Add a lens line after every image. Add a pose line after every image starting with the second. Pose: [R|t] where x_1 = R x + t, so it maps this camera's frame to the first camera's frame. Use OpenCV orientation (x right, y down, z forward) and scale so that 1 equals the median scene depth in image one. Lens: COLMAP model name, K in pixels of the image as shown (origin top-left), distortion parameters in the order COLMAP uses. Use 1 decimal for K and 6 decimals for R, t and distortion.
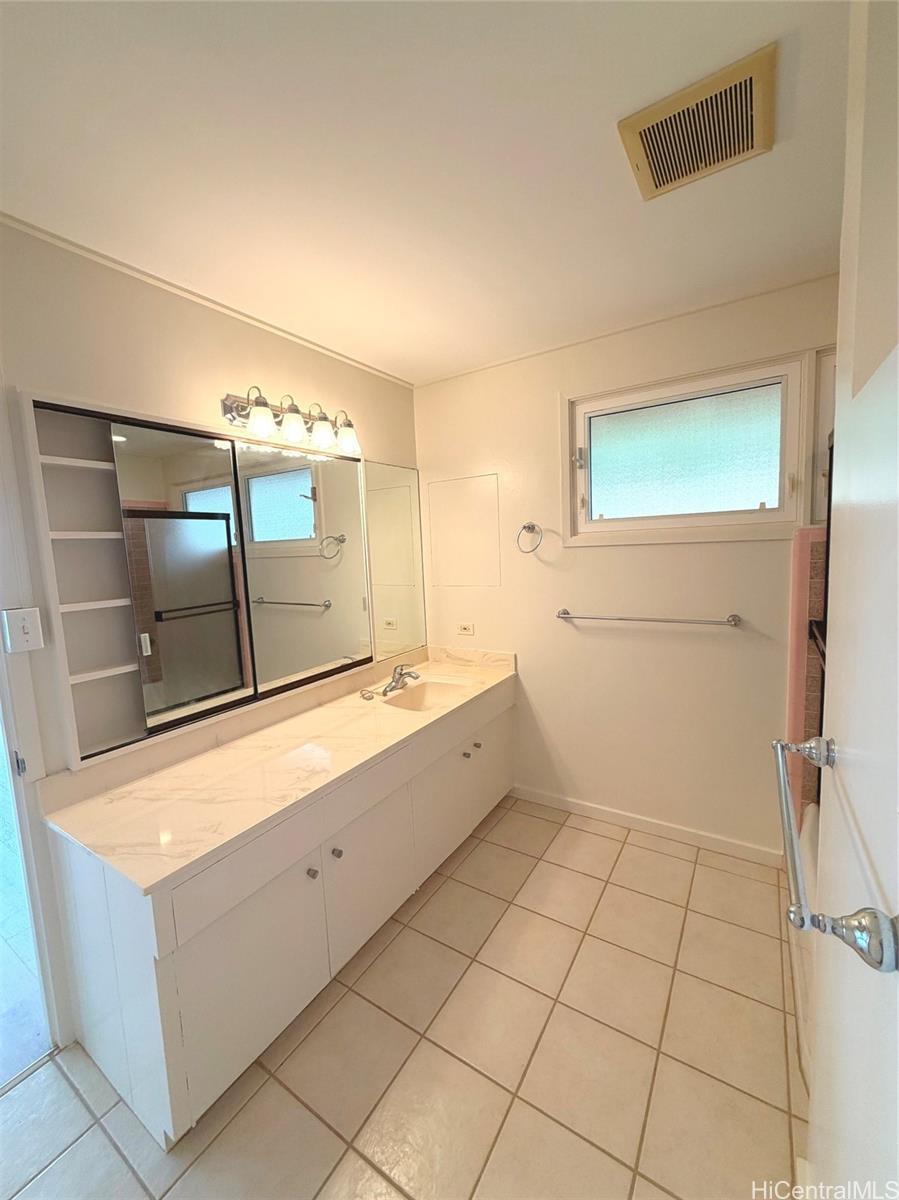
lens RADIAL K [[479.9, 0, 448.0], [0, 479.9, 596.6], [0, 0, 1]] dist [-0.000323, 0.000408]
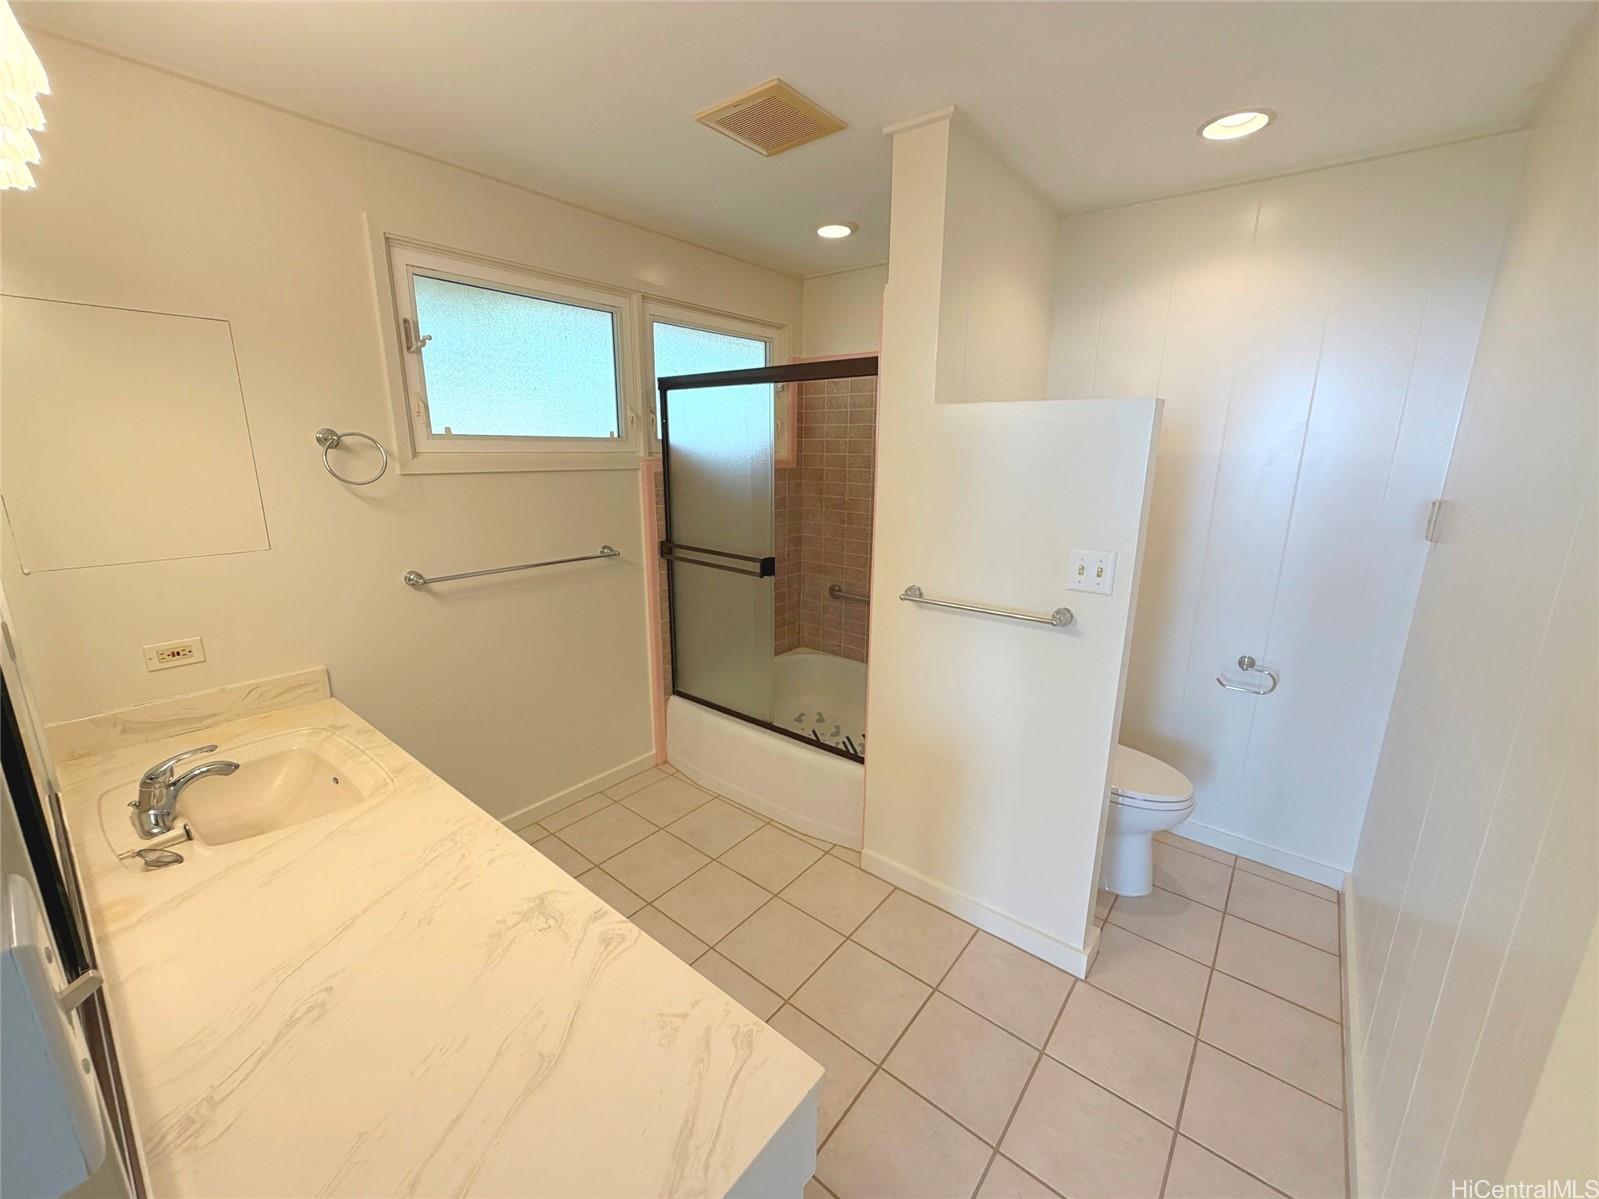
lens RADIAL K [[639.5, 0, 796.0], [0, 639.5, 600.3], [0, 0, 1]] dist [-0.000323, 0.000408]
pose [[0.111490, -0.190358, 0.975363, -0.599587], [0.090988, 0.979315, 0.180728, -0.049380], [-0.989591, 0.068597, 0.126504, 0.414493]]
